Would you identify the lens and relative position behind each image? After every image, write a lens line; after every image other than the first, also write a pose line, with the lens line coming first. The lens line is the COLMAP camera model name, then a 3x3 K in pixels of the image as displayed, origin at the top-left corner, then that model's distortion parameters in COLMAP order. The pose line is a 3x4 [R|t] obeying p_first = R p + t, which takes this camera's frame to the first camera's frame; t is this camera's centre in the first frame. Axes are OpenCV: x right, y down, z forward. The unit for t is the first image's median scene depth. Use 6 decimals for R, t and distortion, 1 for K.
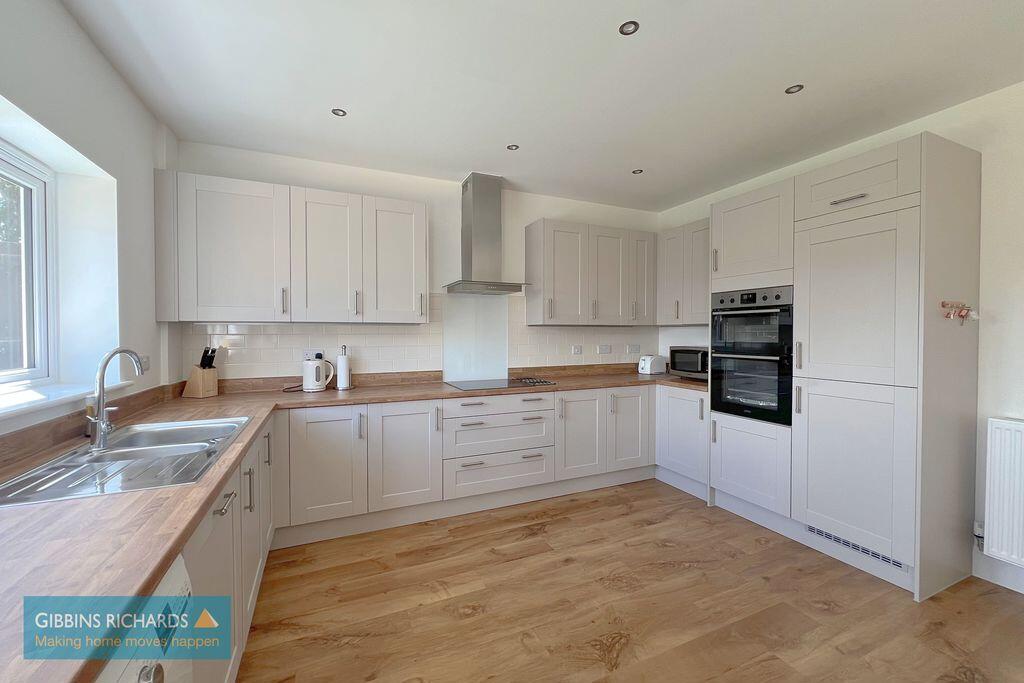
lens RADIAL K [[411.3, 0, 509.4], [0, 411.3, 339.7], [0, 0, 1]] dist [-0.001663, 0.000506]
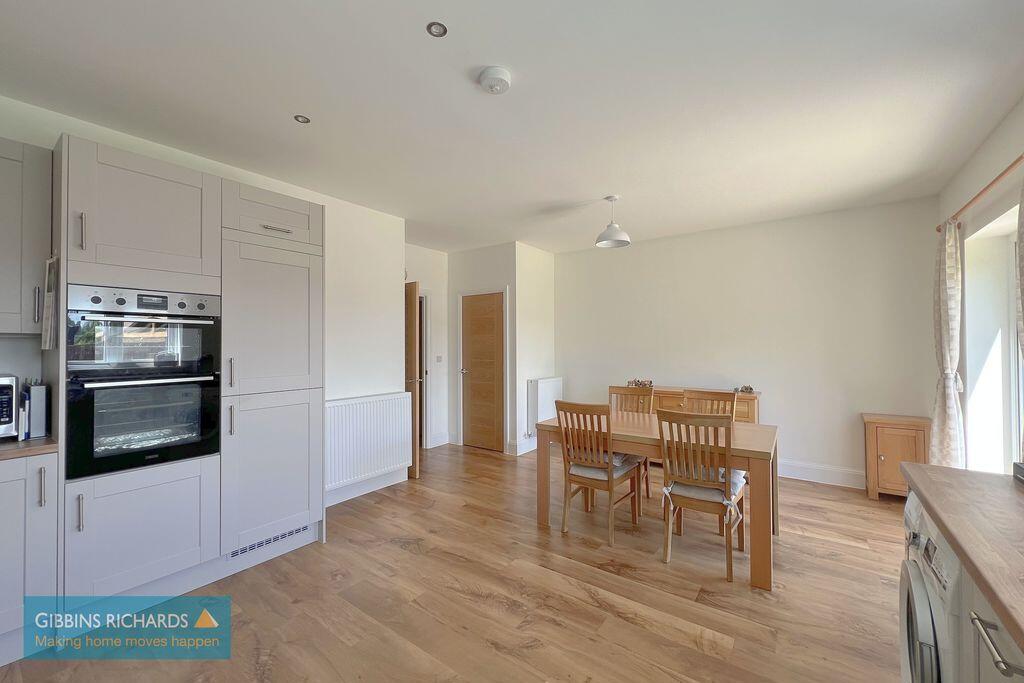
lens RADIAL K [[411.3, 0, 510.9], [0, 411.3, 339.4], [0, 0, 1]] dist [-0.001663, 0.000506]
pose [[-0.498528, 0.012118, 0.866789, -0.389672], [0.016938, 0.999848, -0.004237, -0.020828], [-0.866708, 0.012569, -0.498657, 0.848489]]
